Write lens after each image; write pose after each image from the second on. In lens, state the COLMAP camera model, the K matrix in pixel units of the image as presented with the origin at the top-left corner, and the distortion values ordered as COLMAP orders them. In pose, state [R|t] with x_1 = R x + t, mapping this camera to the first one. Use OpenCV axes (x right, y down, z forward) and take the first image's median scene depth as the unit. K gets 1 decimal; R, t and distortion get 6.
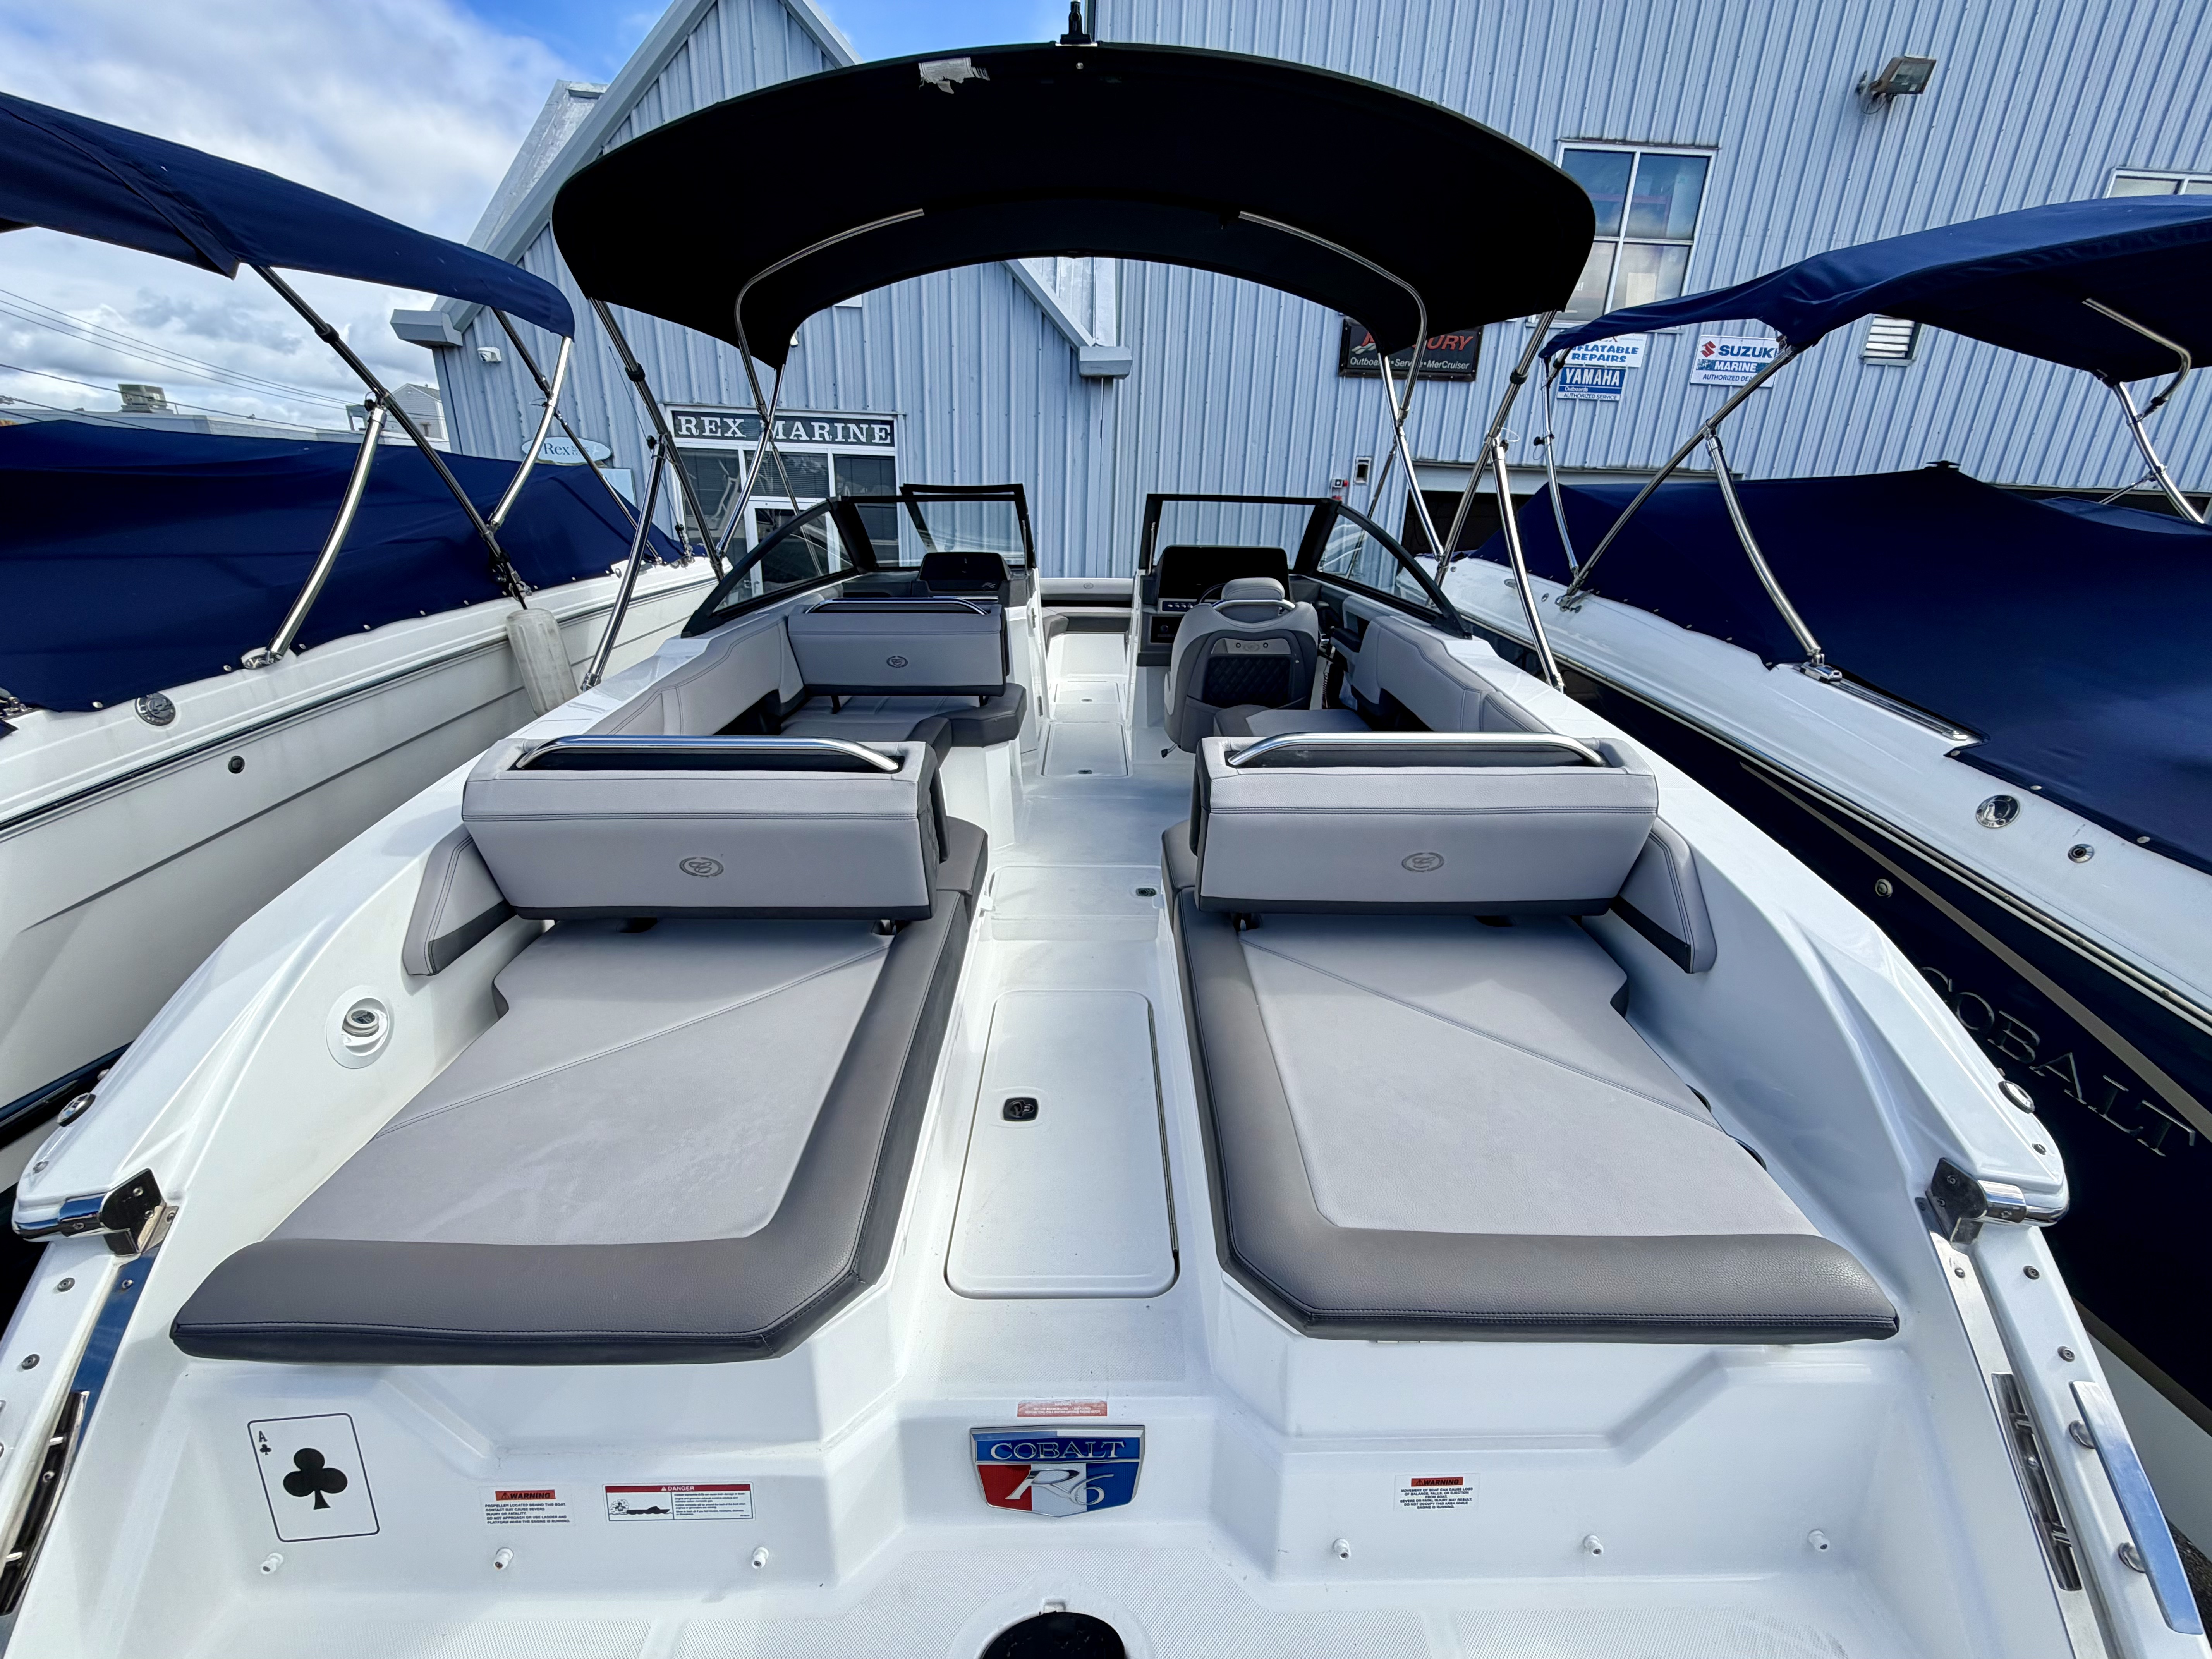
lens RADIAL K [[880.9, 0, 1102.6], [0, 880.9, 829.7], [0, 0, 1]] dist [0.000327, -0.000501]
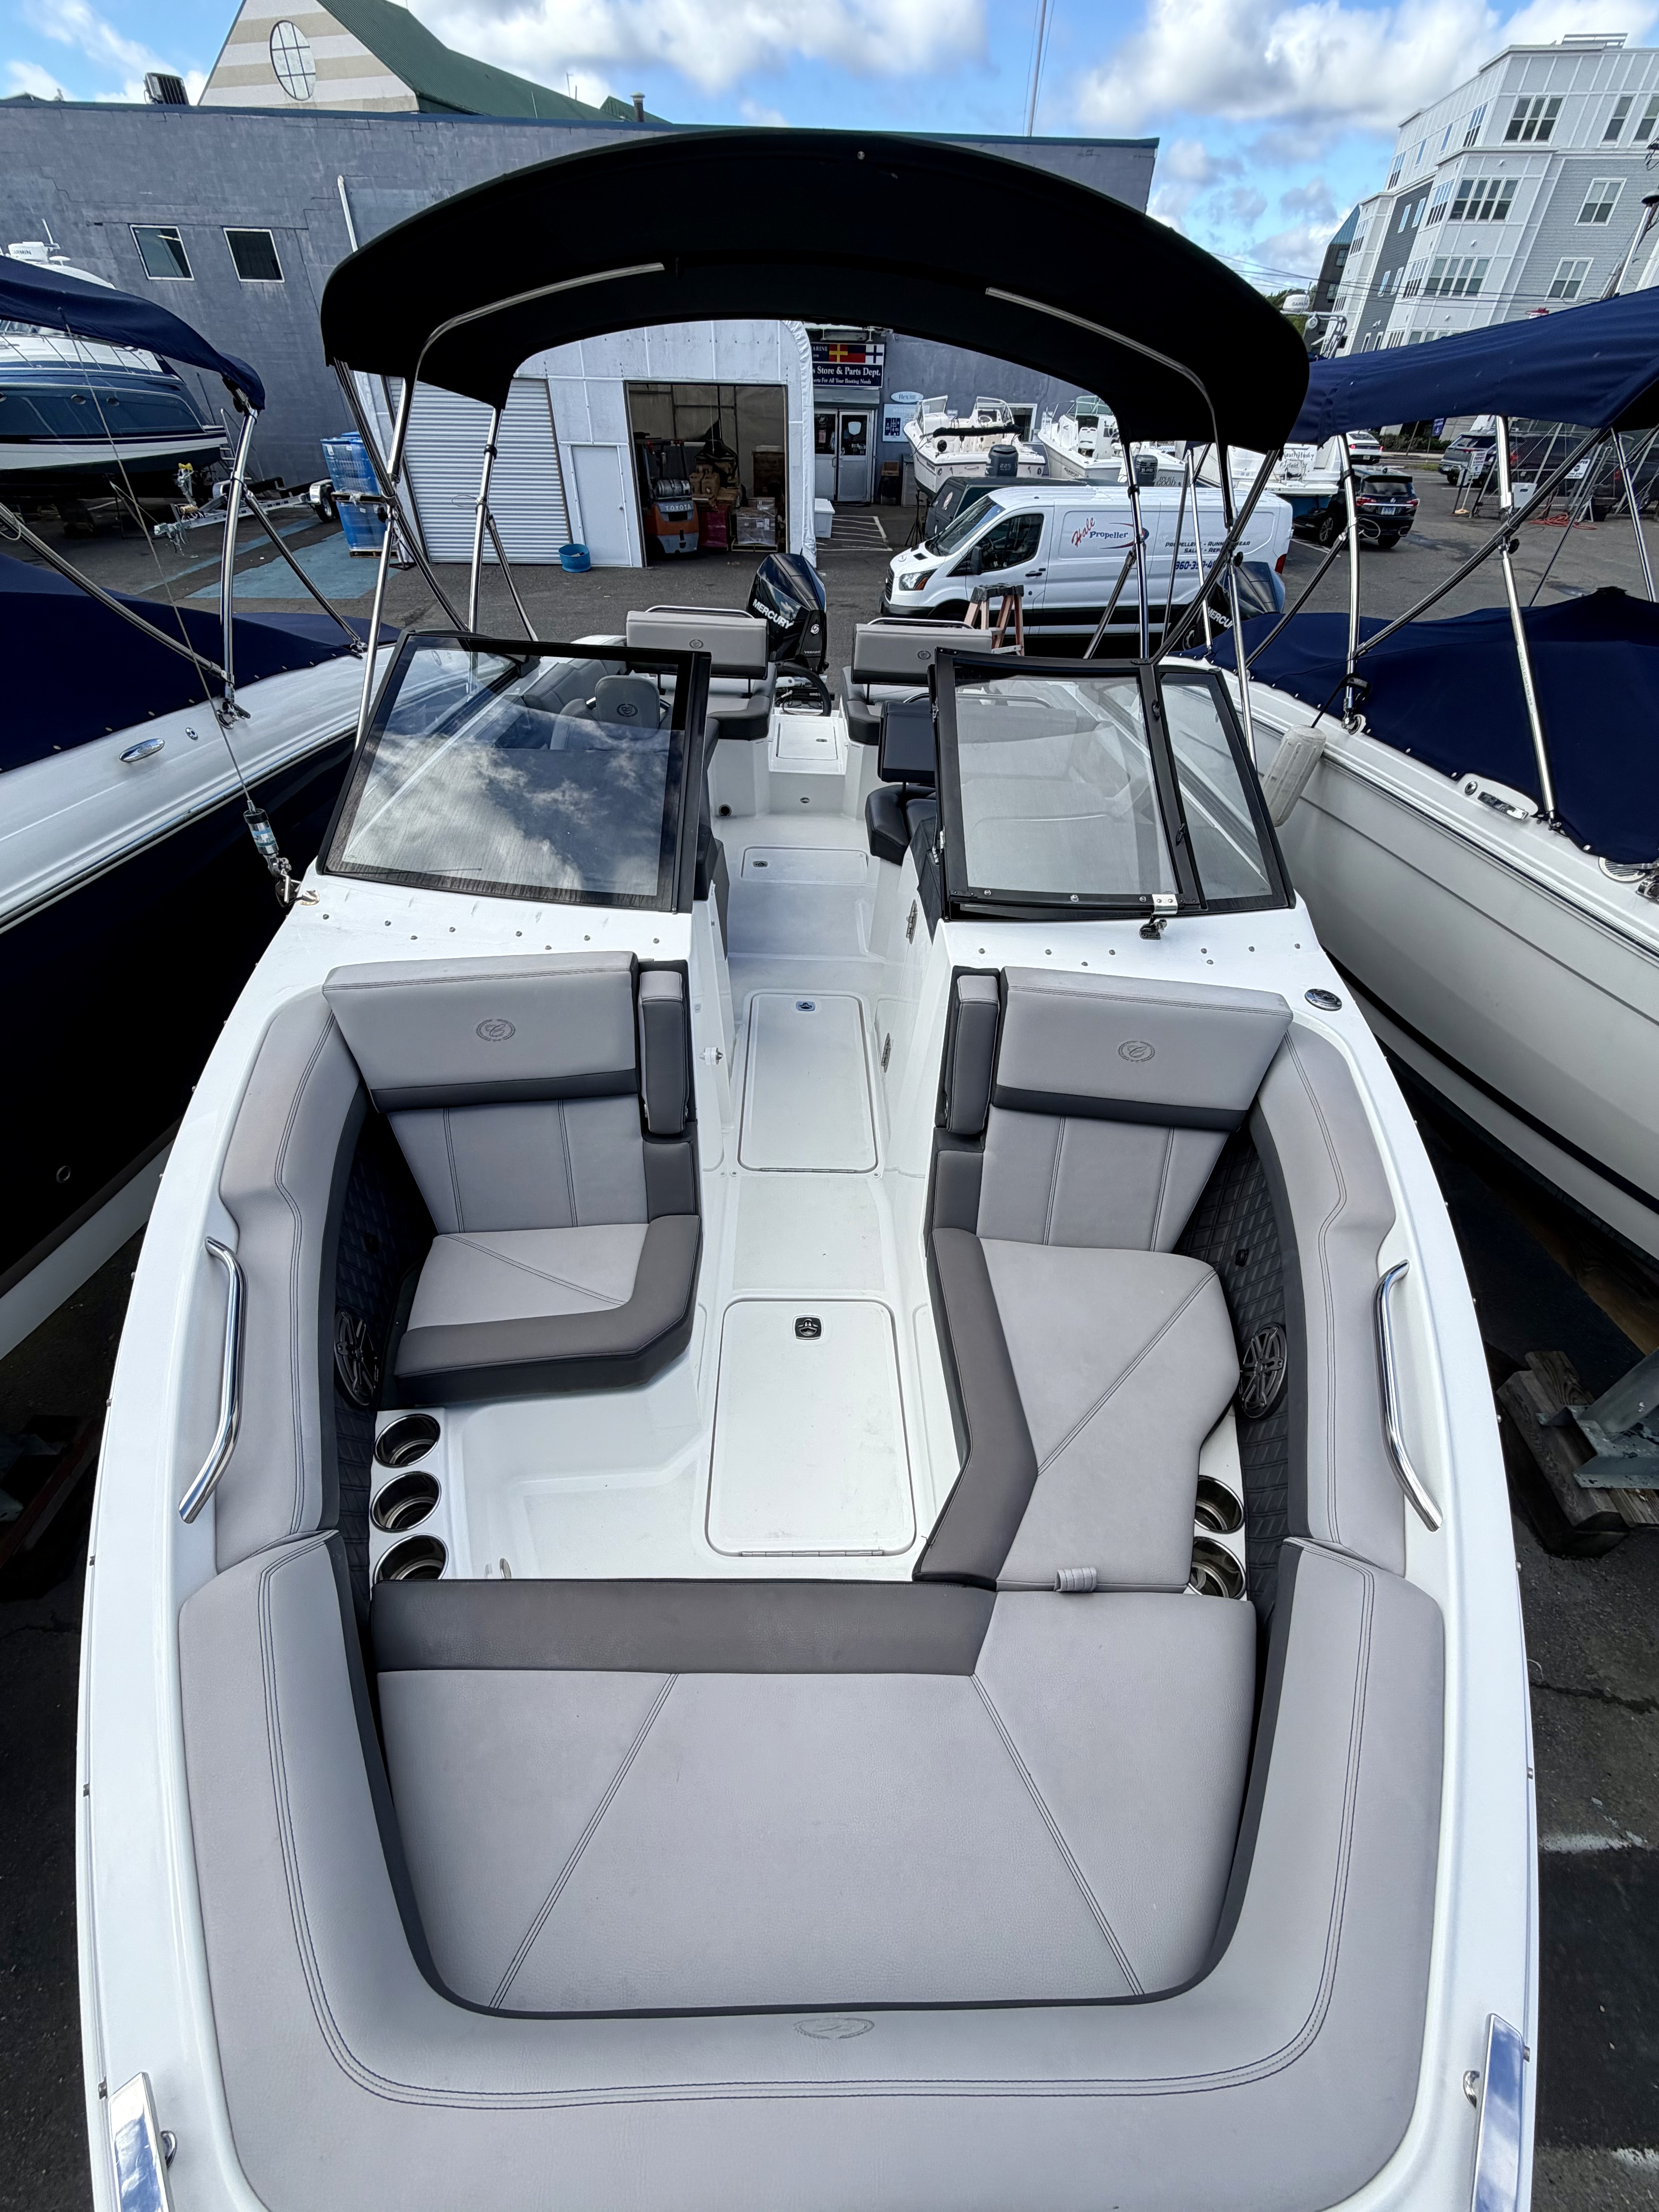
lens RADIAL K [[880.9, 0, 829.5], [0, 880.9, 1106.0], [0, 0, 1]] dist [0.000327, -0.000501]
pose [[-0.998610, -0.038035, -0.036497, -0.039494], [-0.050915, 0.516636, 0.854690, -1.325023], [-0.013652, 0.855360, -0.517854, 2.868899]]
